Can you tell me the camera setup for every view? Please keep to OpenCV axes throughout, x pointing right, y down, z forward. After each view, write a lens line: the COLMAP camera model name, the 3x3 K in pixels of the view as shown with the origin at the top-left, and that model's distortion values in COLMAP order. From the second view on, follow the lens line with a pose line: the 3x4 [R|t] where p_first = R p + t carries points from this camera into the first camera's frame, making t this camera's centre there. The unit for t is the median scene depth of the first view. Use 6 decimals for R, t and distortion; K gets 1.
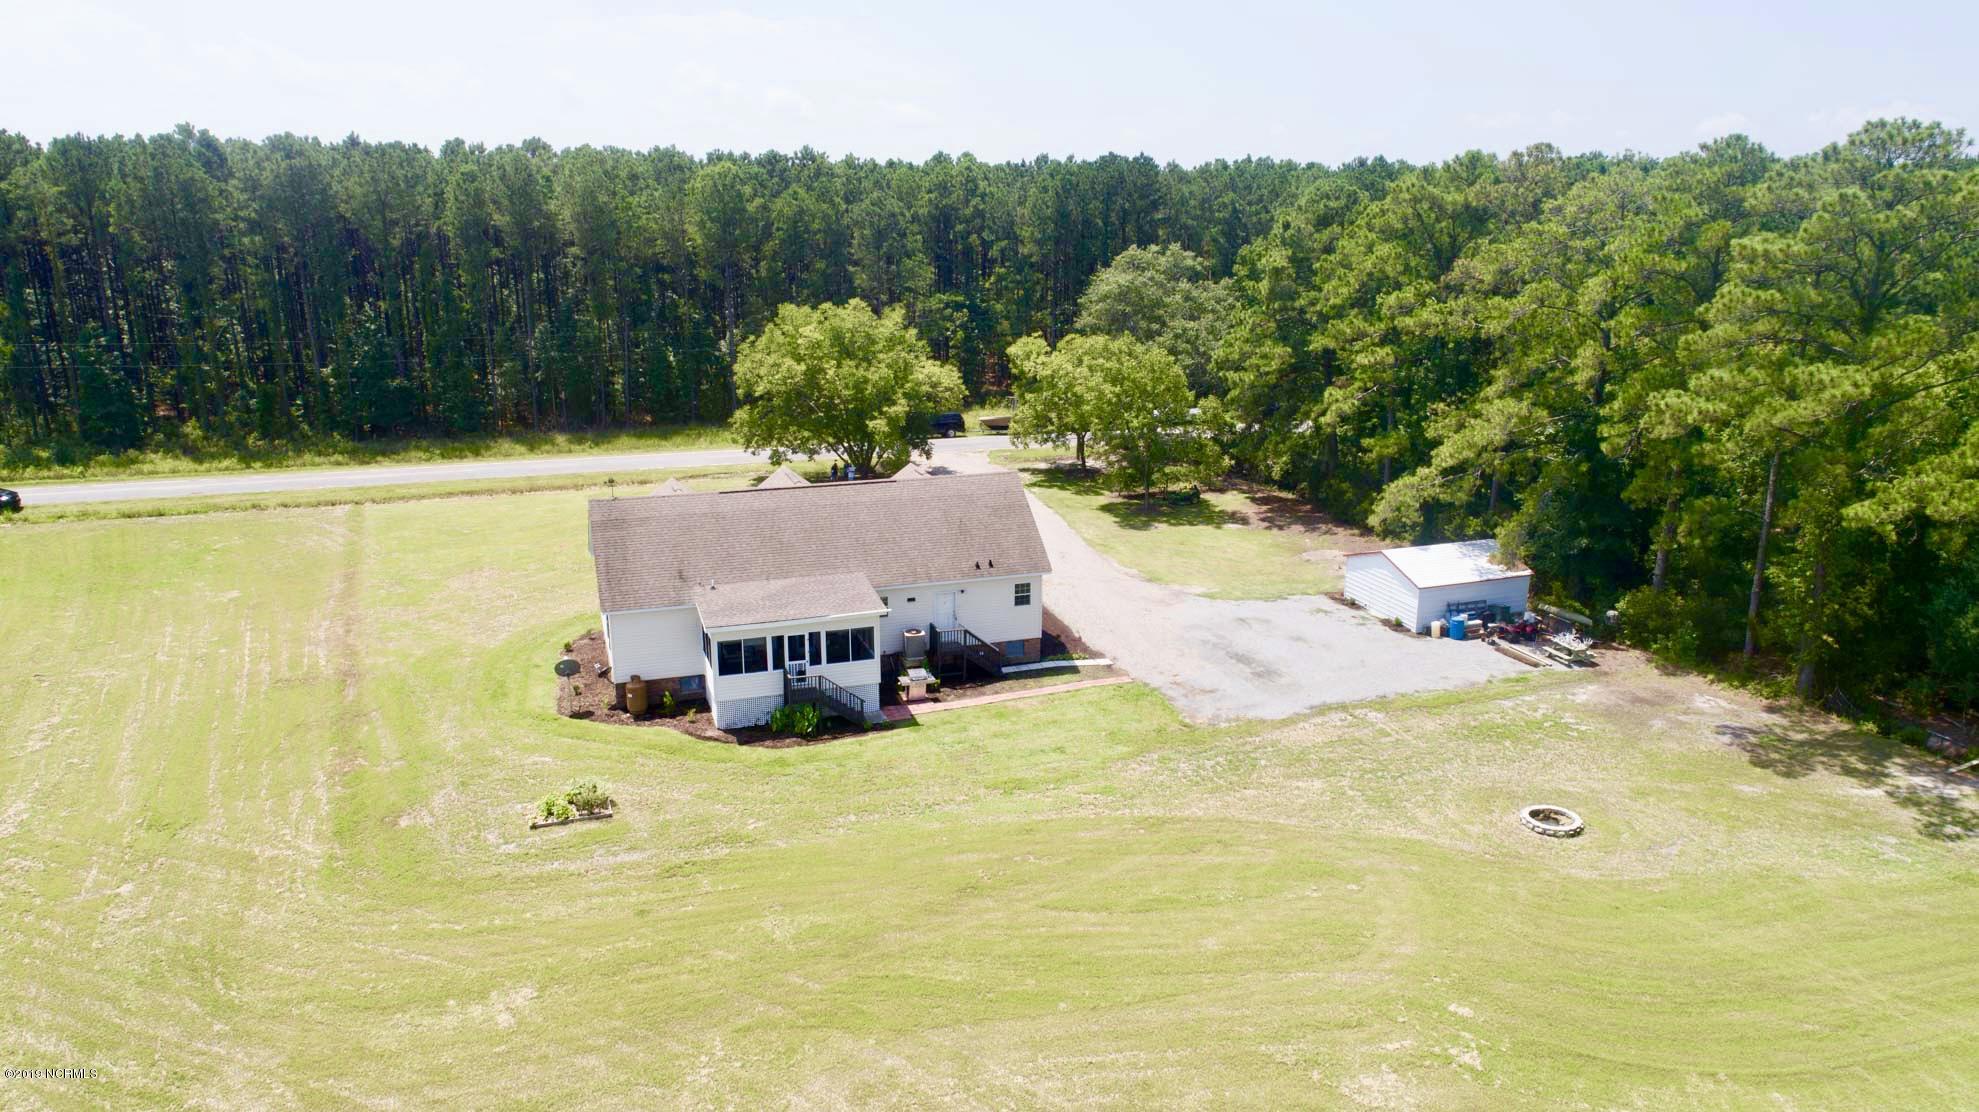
lens RADIAL K [[1334.0, 0, 989.5], [0, 1334.0, 556.0], [0, 0, 1]] dist [-0.018334, 0.006584]
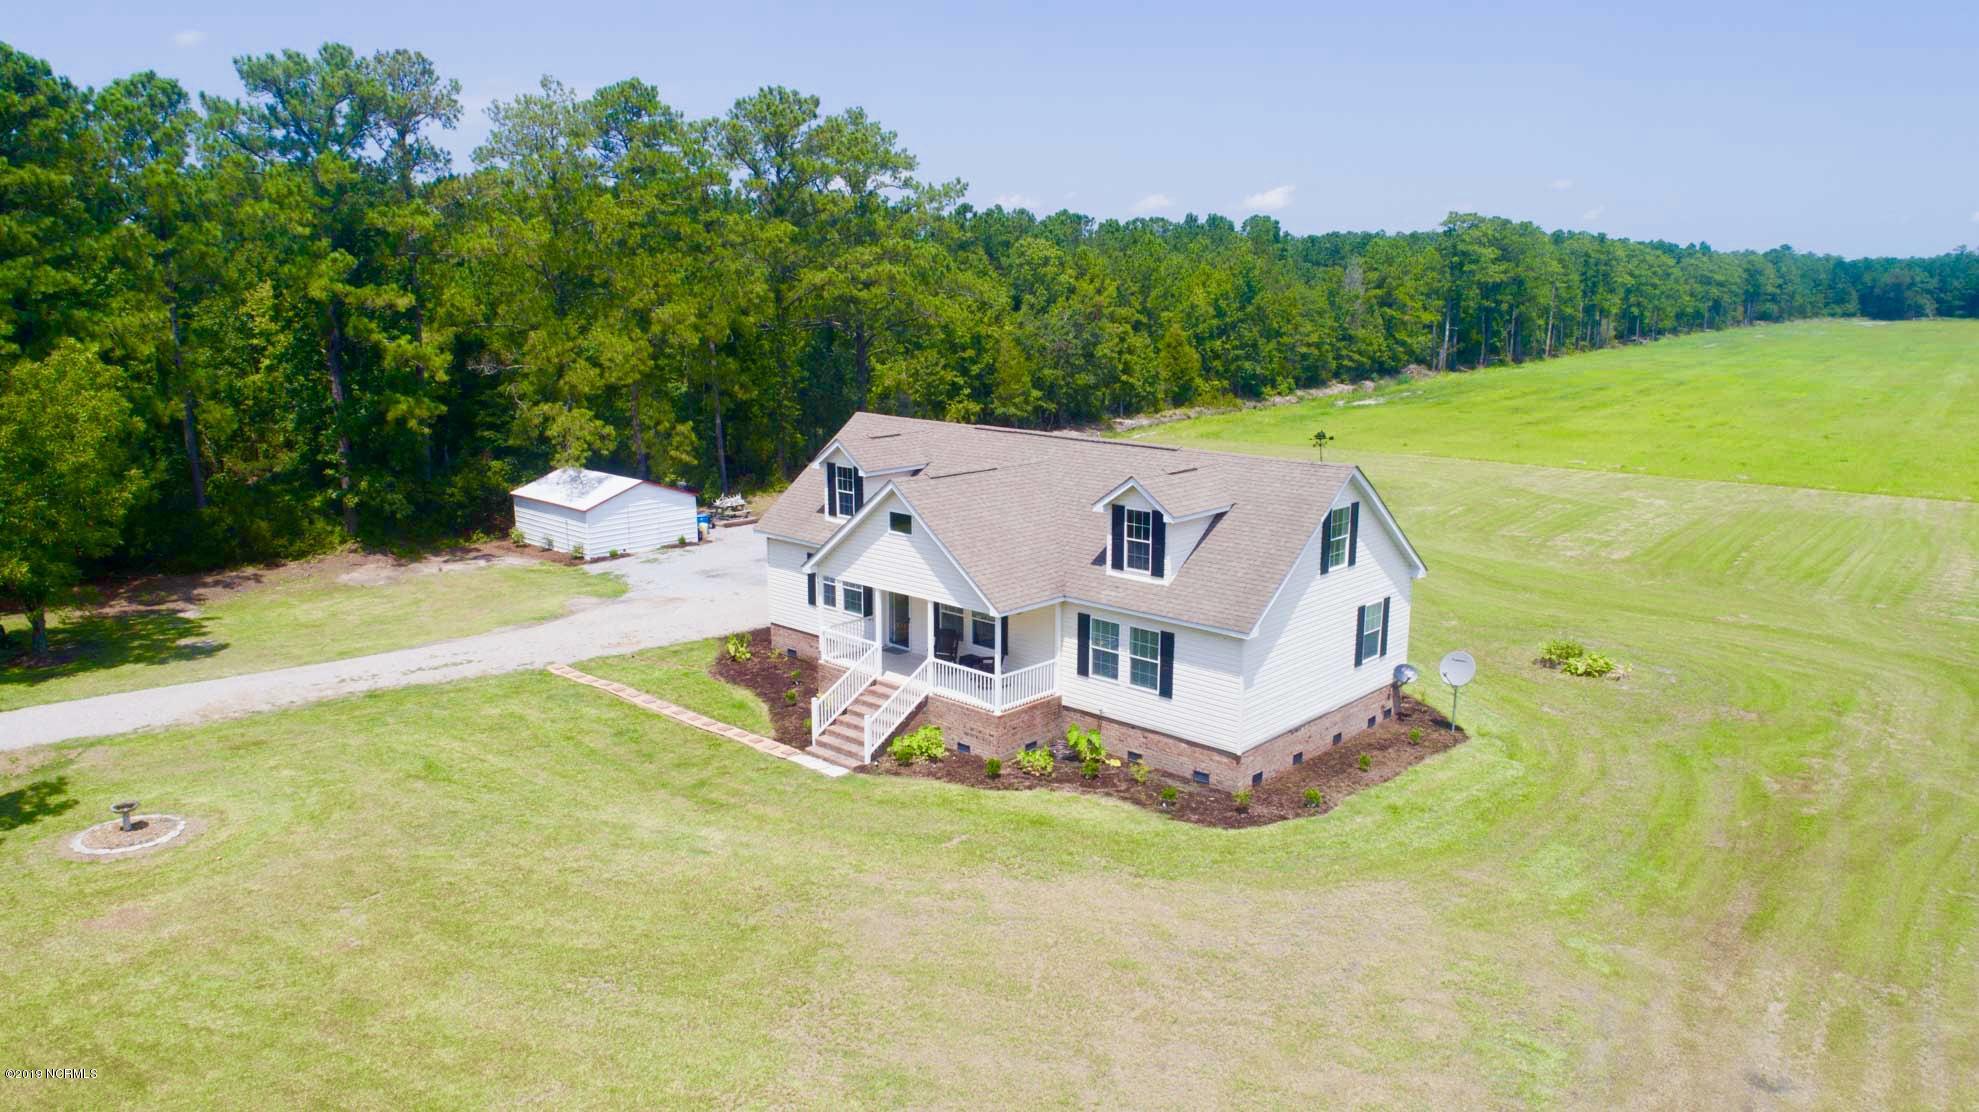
lens RADIAL K [[1334.0, 0, 989.5], [0, 1334.0, 556.0], [0, 0, 1]] dist [-0.018334, 0.006584]
pose [[-0.463326, -0.190161, 0.865545, -0.682712], [0.230033, 0.917419, 0.324695, -0.217018], [-0.855812, 0.349544, -0.381321, 1.246278]]
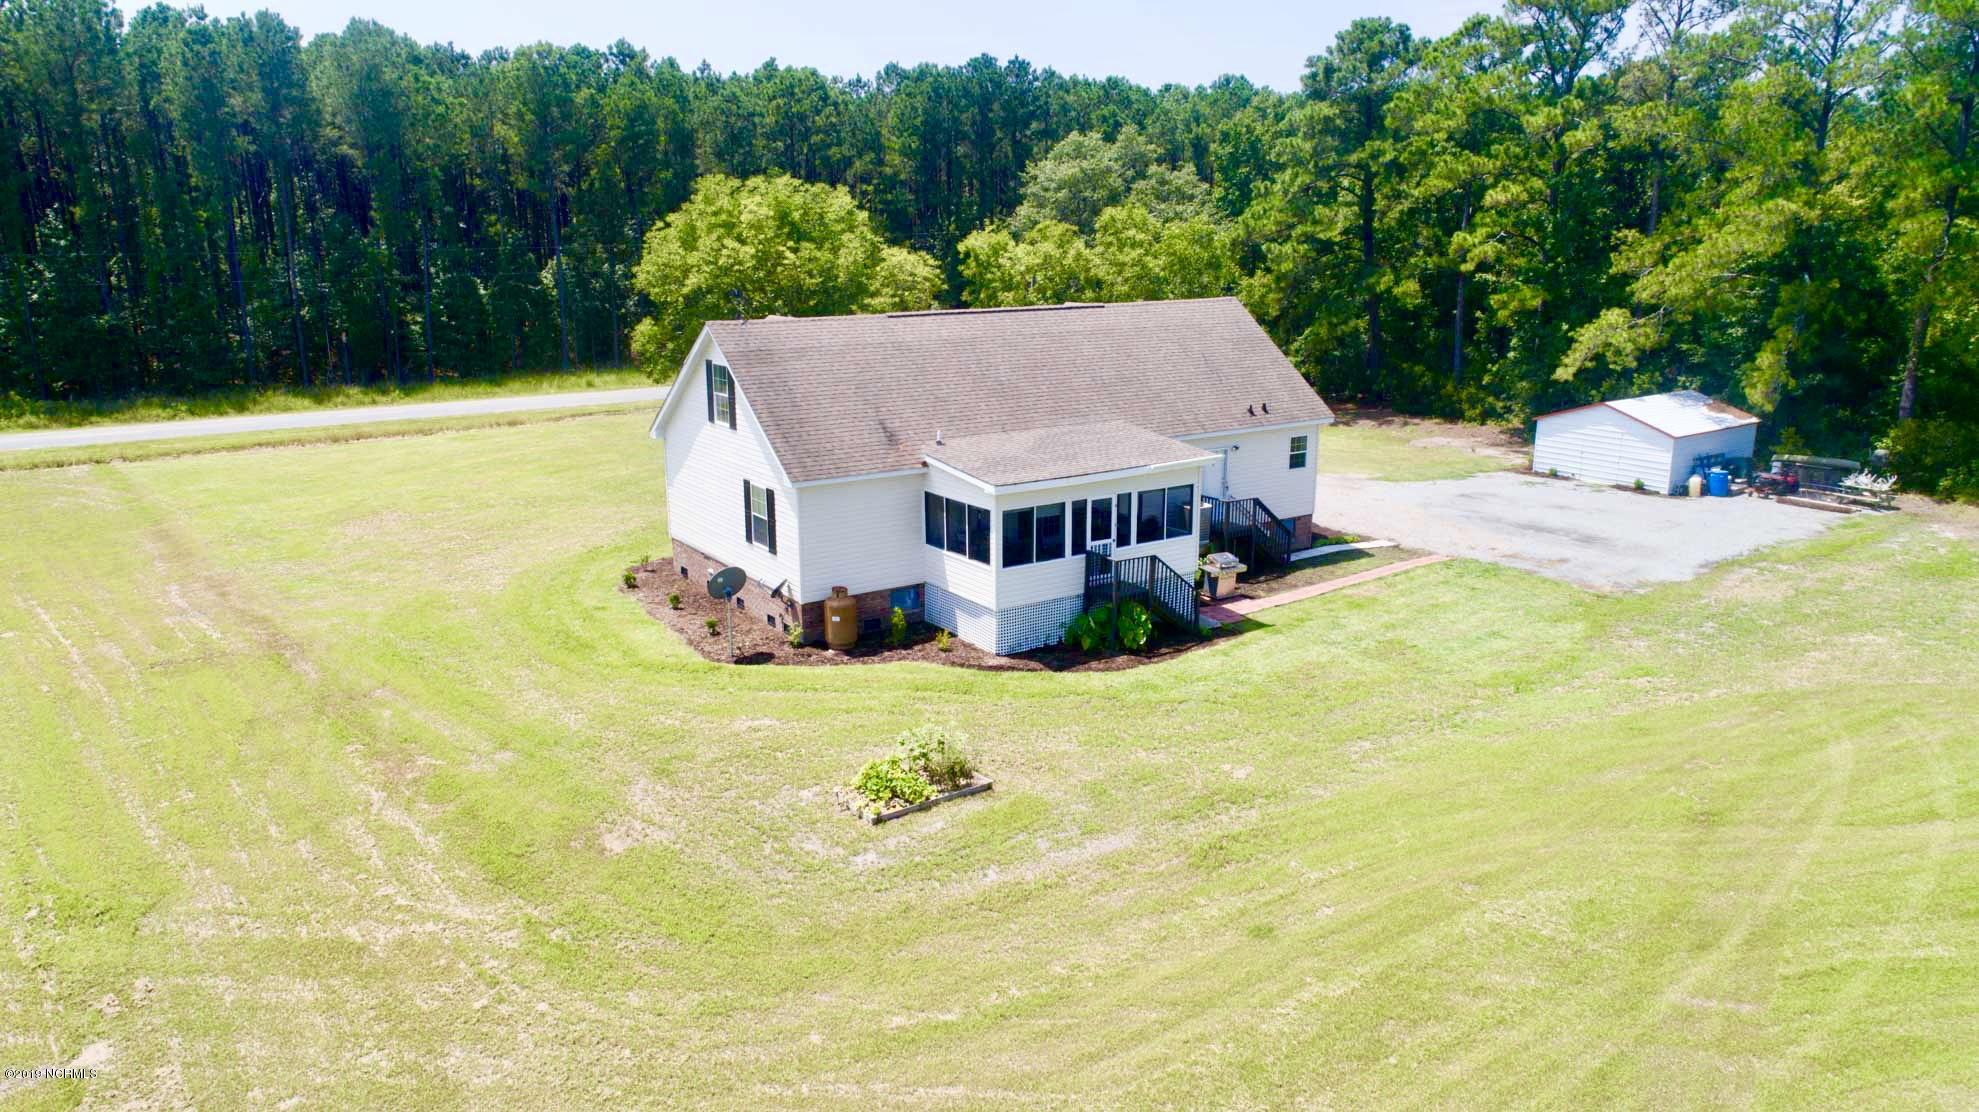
lens RADIAL K [[1334.0, 0, 989.5], [0, 1334.0, 556.0], [0, 0, 1]] dist [-0.018334, 0.006584]
pose [[0.964625, -0.072226, 0.253540, -0.304049], [0.078013, 0.996870, -0.012832, 0.076264], [-0.251820, 0.032158, 0.967240, 0.328579]]
